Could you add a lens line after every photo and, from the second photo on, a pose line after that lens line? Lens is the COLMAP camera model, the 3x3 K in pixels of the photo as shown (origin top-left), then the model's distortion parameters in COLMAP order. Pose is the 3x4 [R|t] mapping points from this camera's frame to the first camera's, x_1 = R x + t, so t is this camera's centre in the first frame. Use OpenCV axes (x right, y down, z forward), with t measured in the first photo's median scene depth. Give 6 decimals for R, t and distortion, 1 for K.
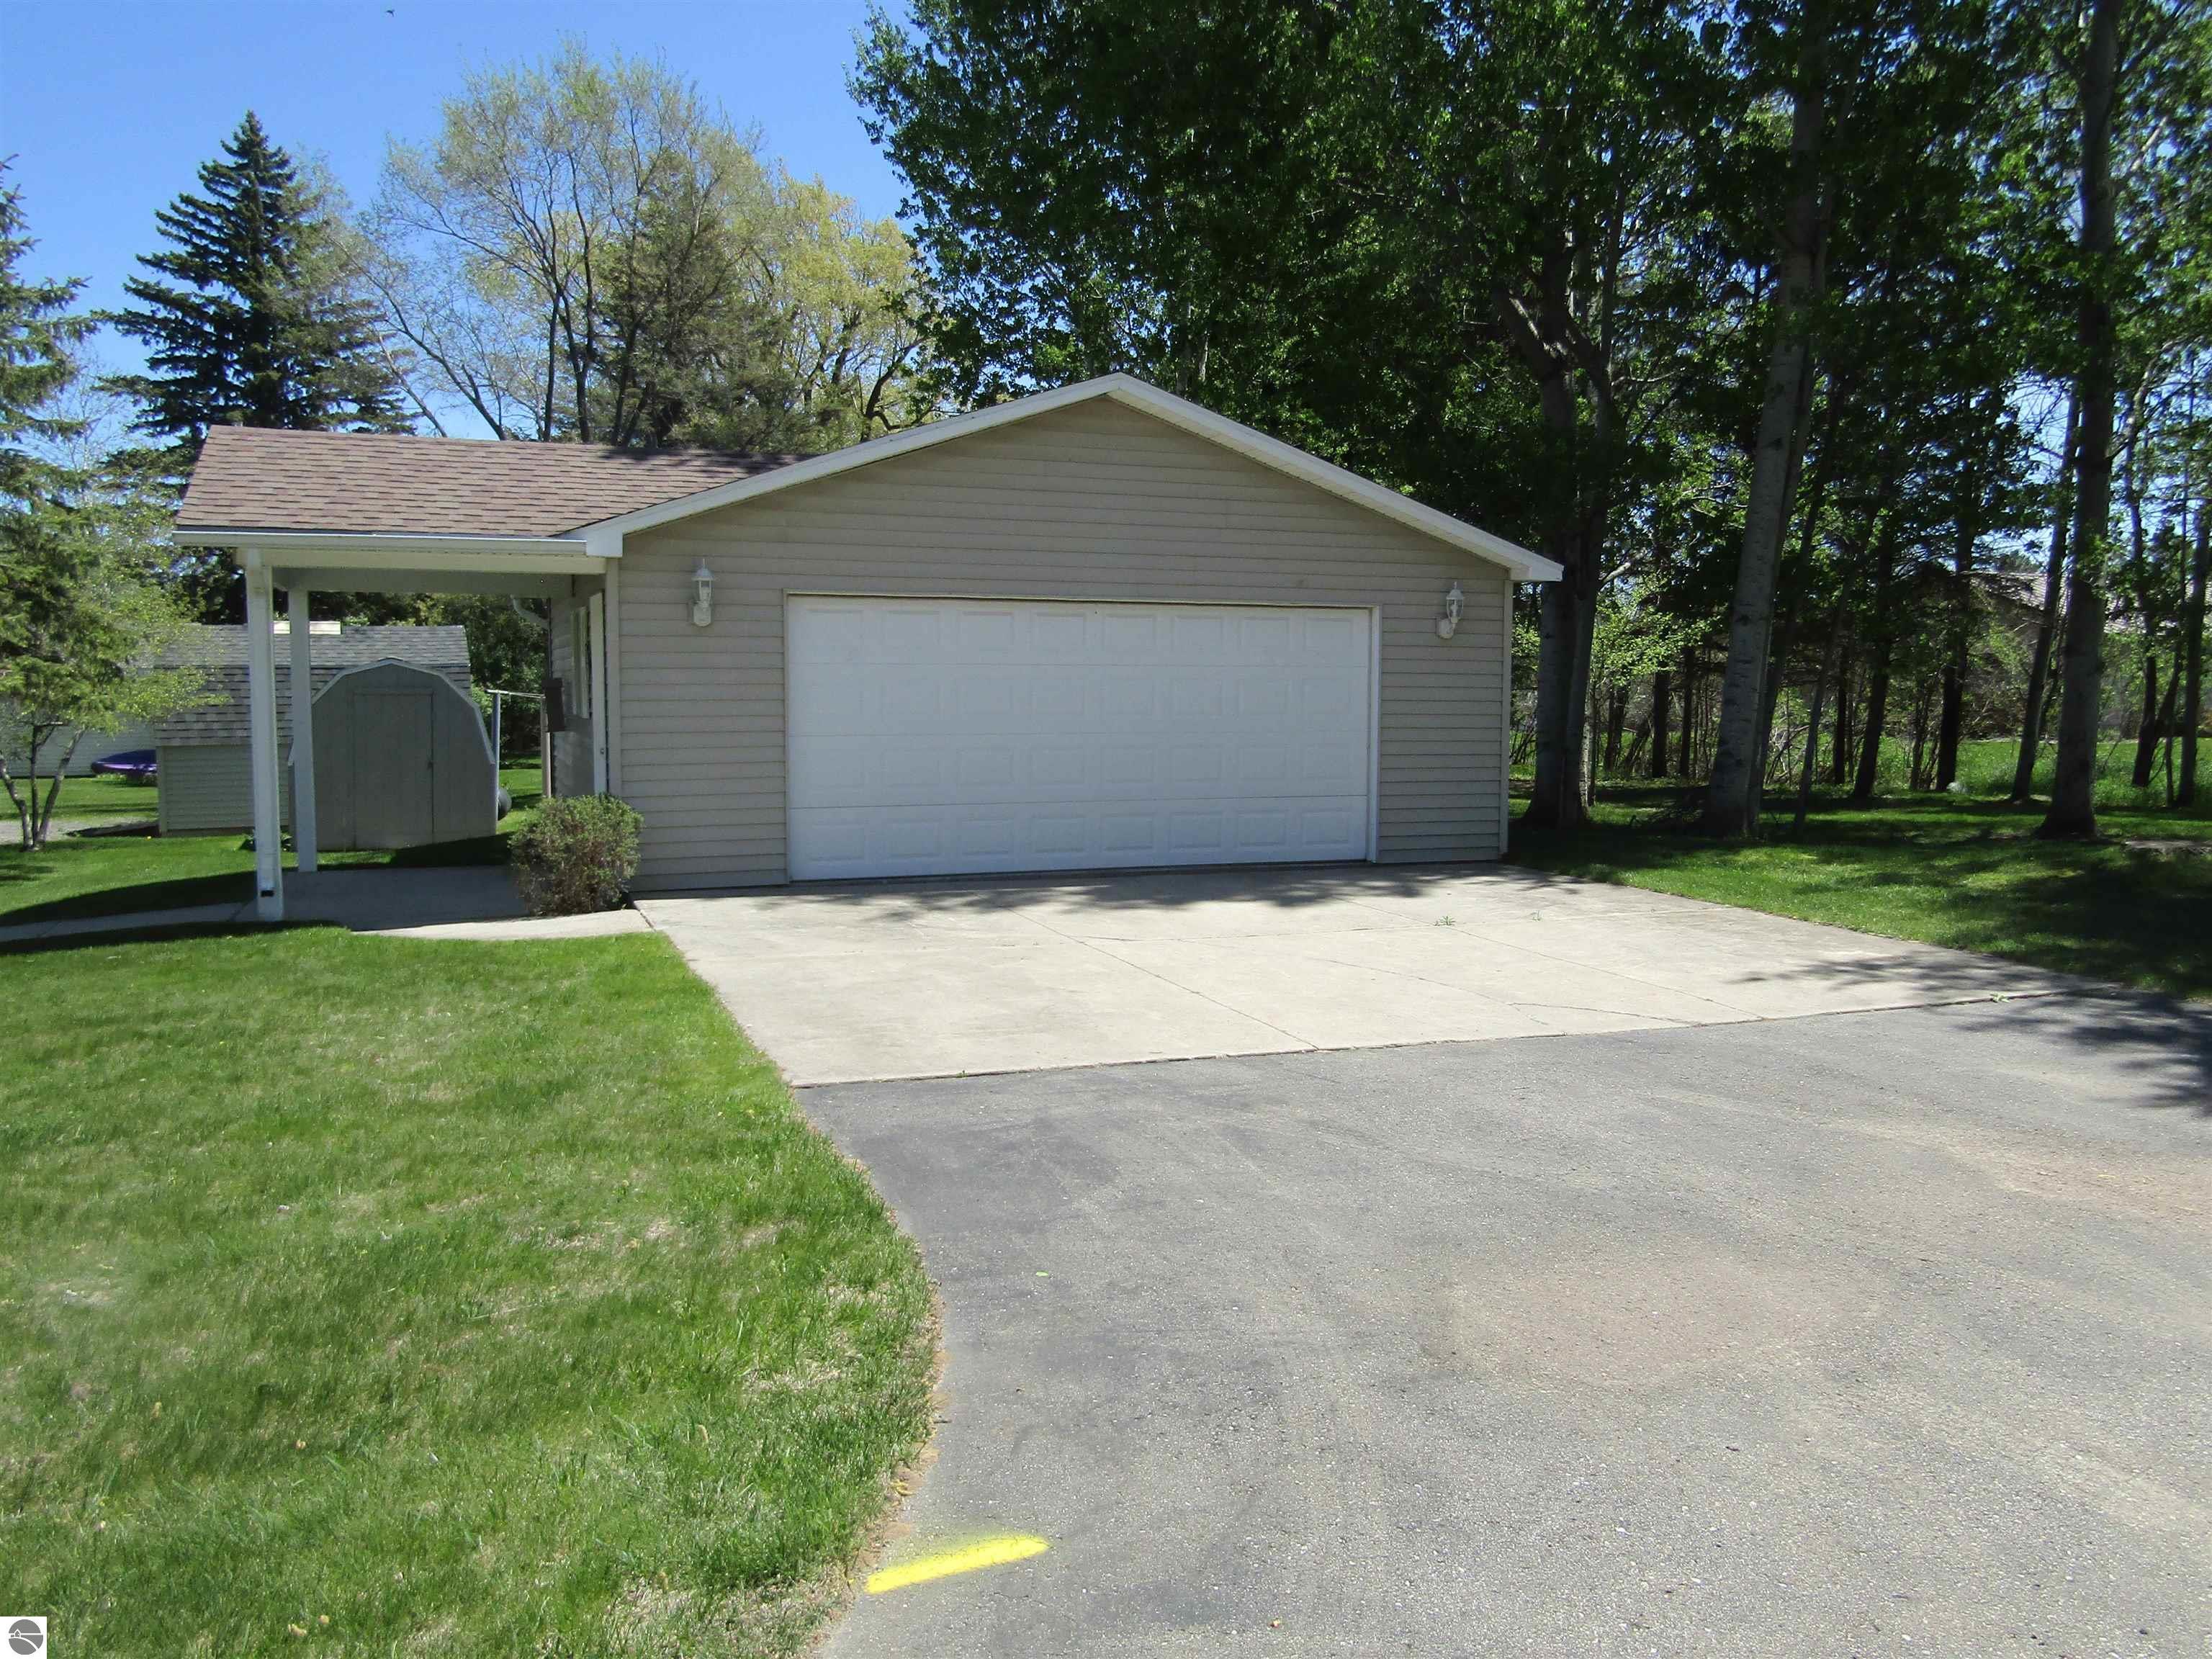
lens RADIAL K [[1757.6, 0, 1092.7], [0, 1757.6, 819.7], [0, 0, 1]] dist [0.004408, 0.002513]
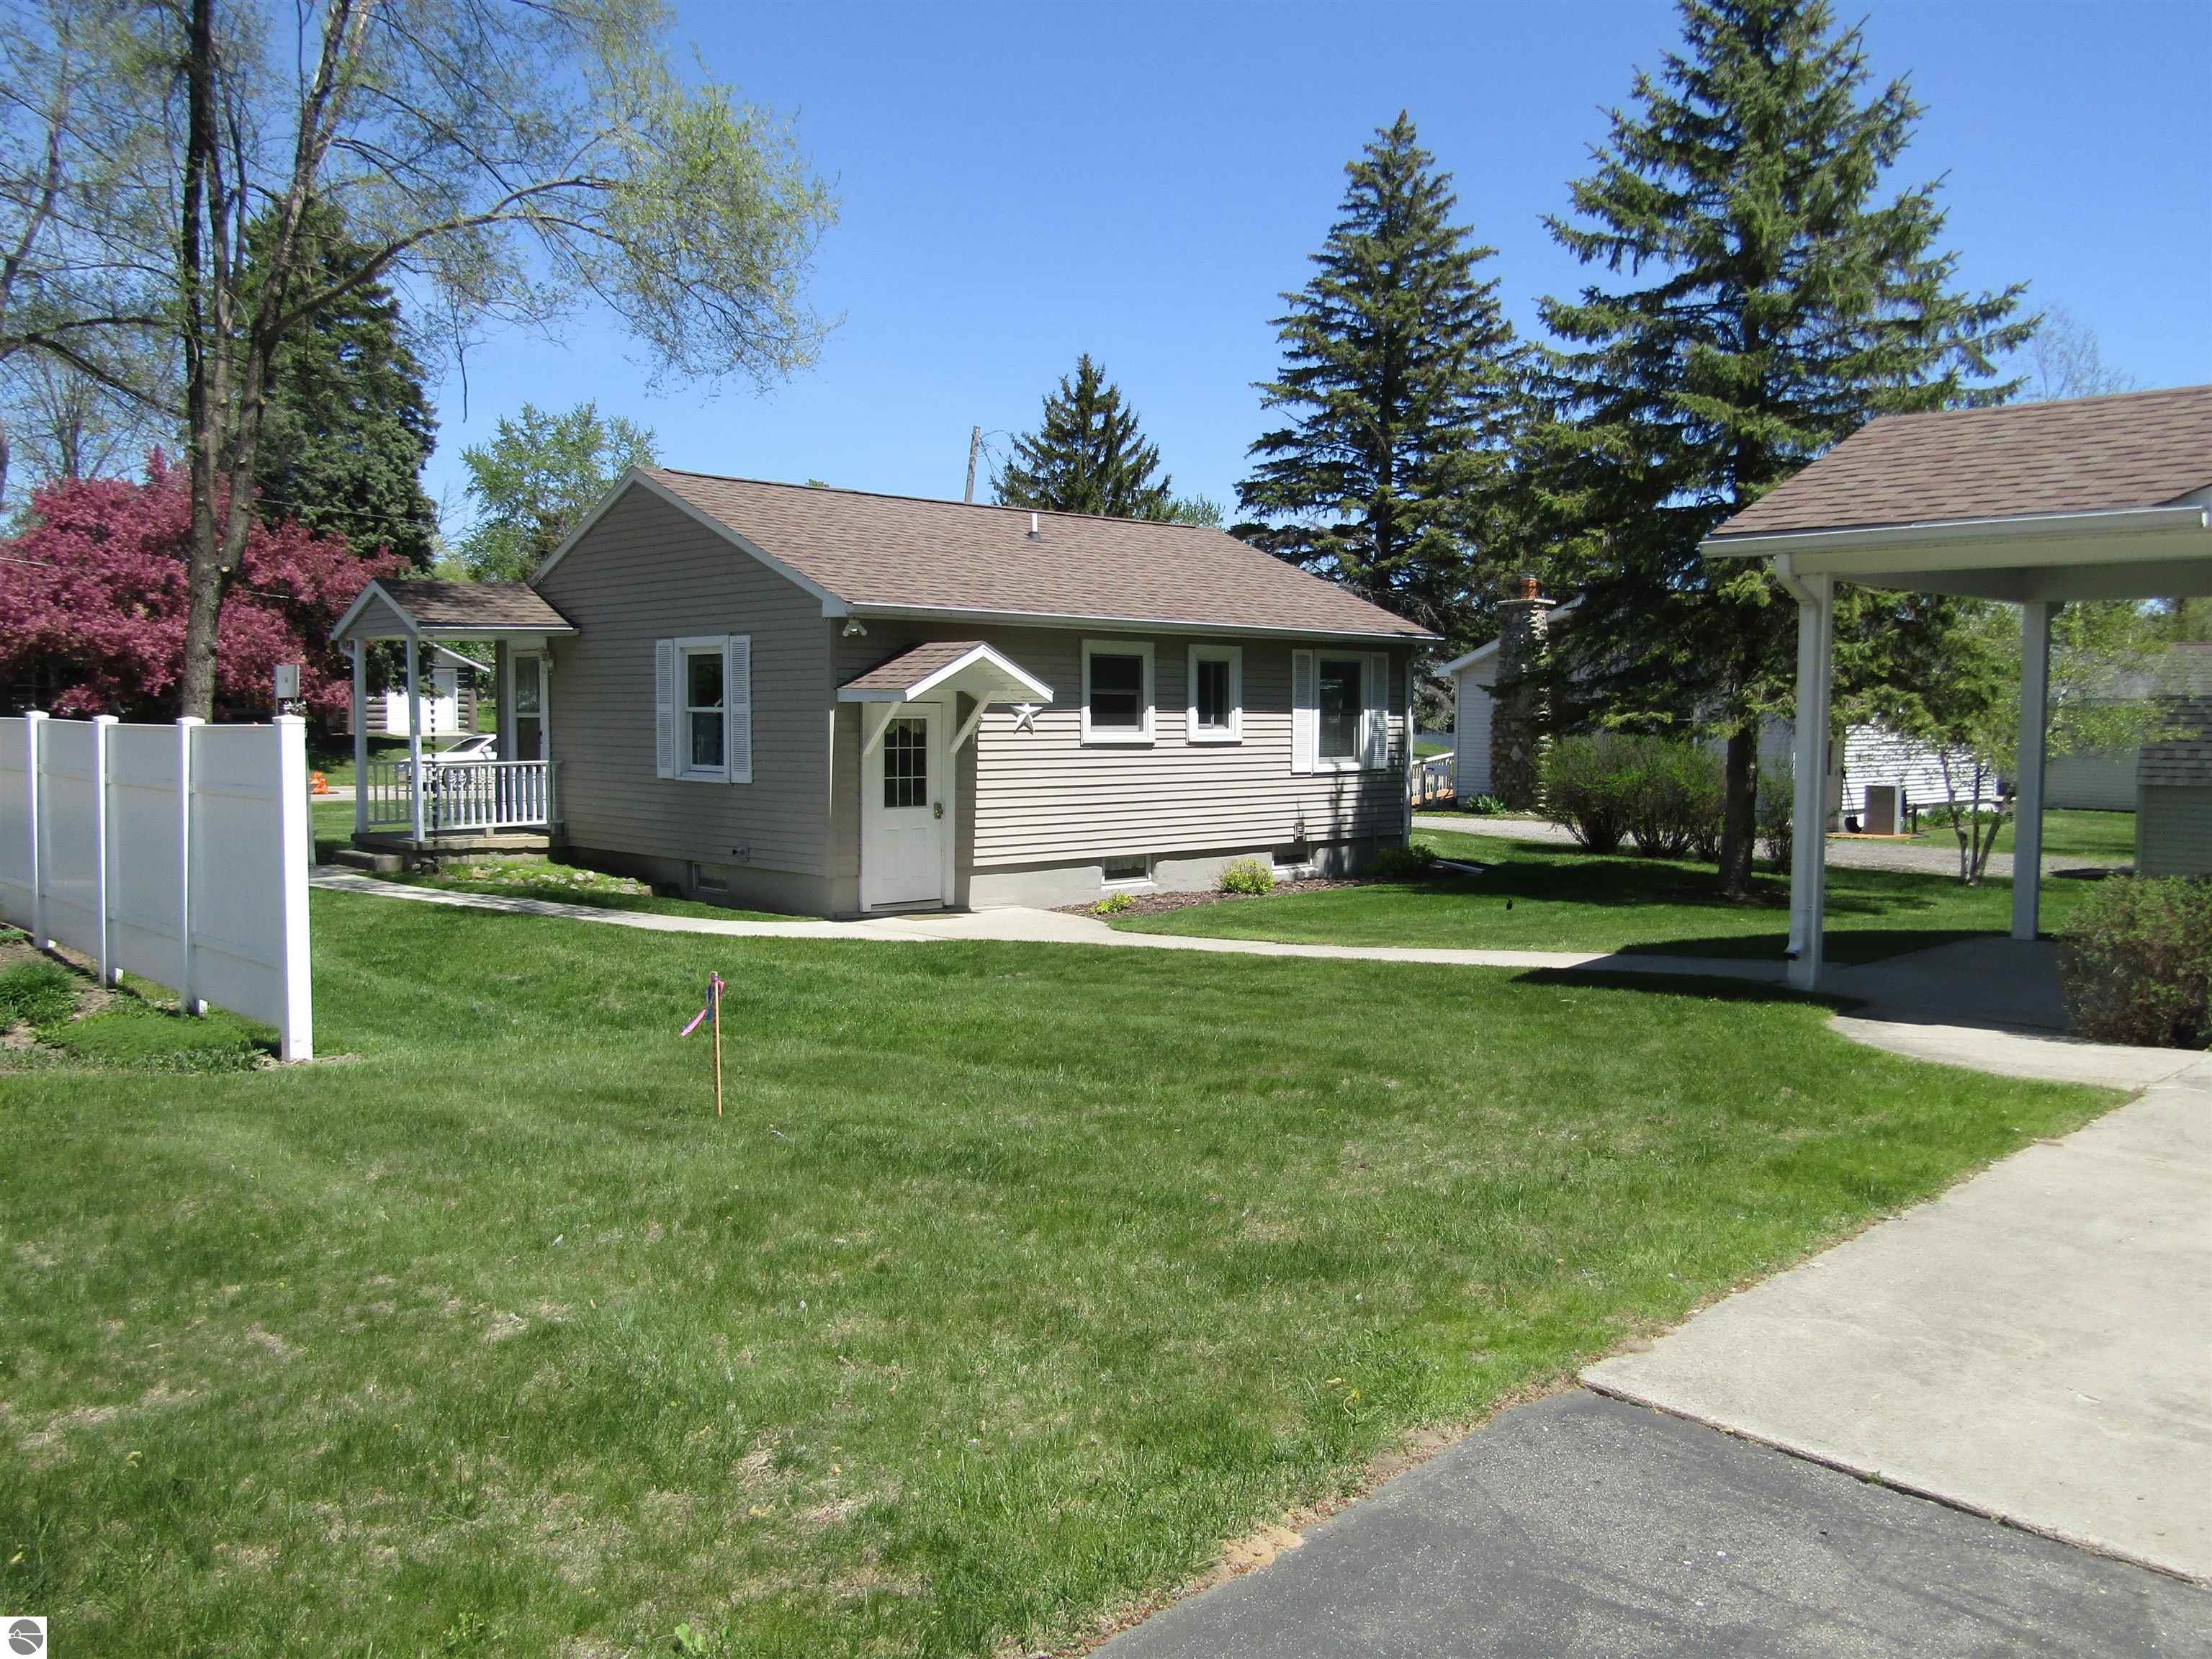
lens RADIAL K [[1757.6, 0, 1092.7], [0, 1757.6, 819.7], [0, 0, 1]] dist [0.004408, 0.002513]
pose [[0.418286, 0.066172, -0.905902, 0.854265], [-0.081515, 0.996053, 0.035119, -0.145992], [0.904650, 0.059155, 0.422030, 1.654155]]
